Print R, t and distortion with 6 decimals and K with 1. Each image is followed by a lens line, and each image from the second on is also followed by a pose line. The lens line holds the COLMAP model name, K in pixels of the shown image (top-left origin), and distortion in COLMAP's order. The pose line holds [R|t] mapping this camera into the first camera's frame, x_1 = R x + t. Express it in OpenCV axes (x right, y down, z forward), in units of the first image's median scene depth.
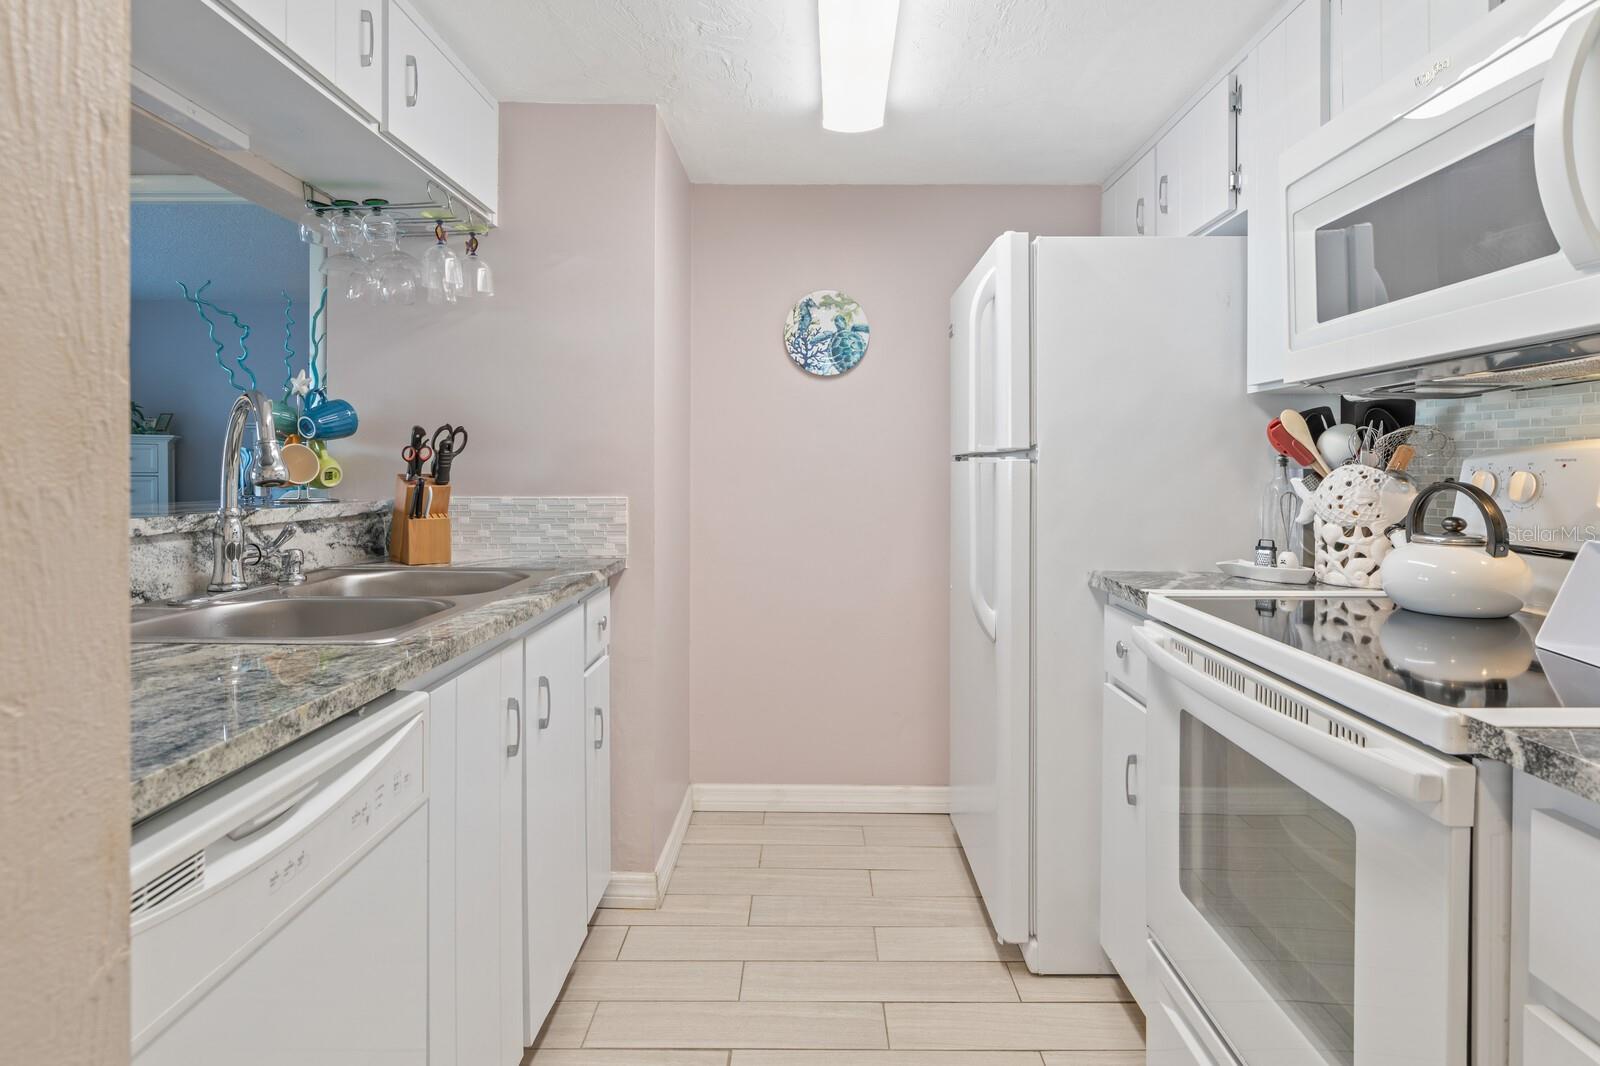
lens RADIAL K [[855.3, 0, 808.8], [0, 855.3, 471.9], [0, 0, 1]] dist [-0.000844, 0.001155]
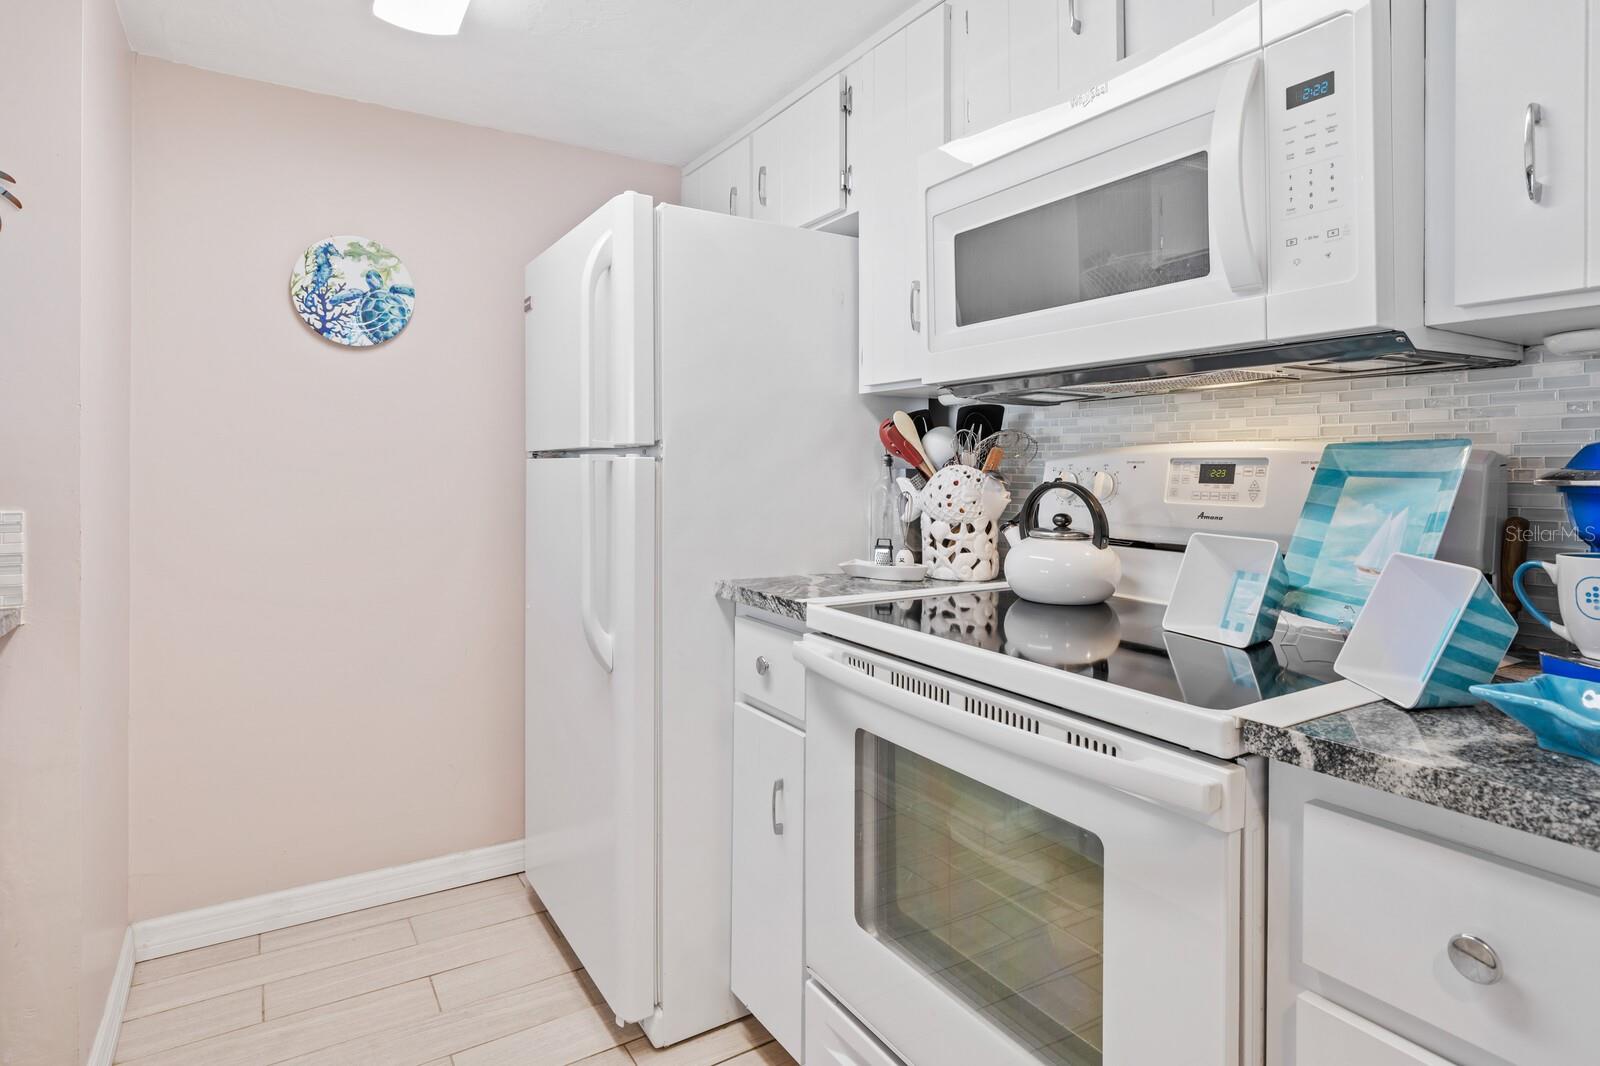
lens RADIAL K [[855.3, 0, 808.8], [0, 855.3, 471.9], [0, 0, 1]] dist [-0.000844, 0.001155]
pose [[0.837249, 0.000083, 0.546822, -0.094540], [-0.001531, 0.999996, 0.002192, -0.002013], [-0.546820, -0.002673, 0.837246, 0.207158]]
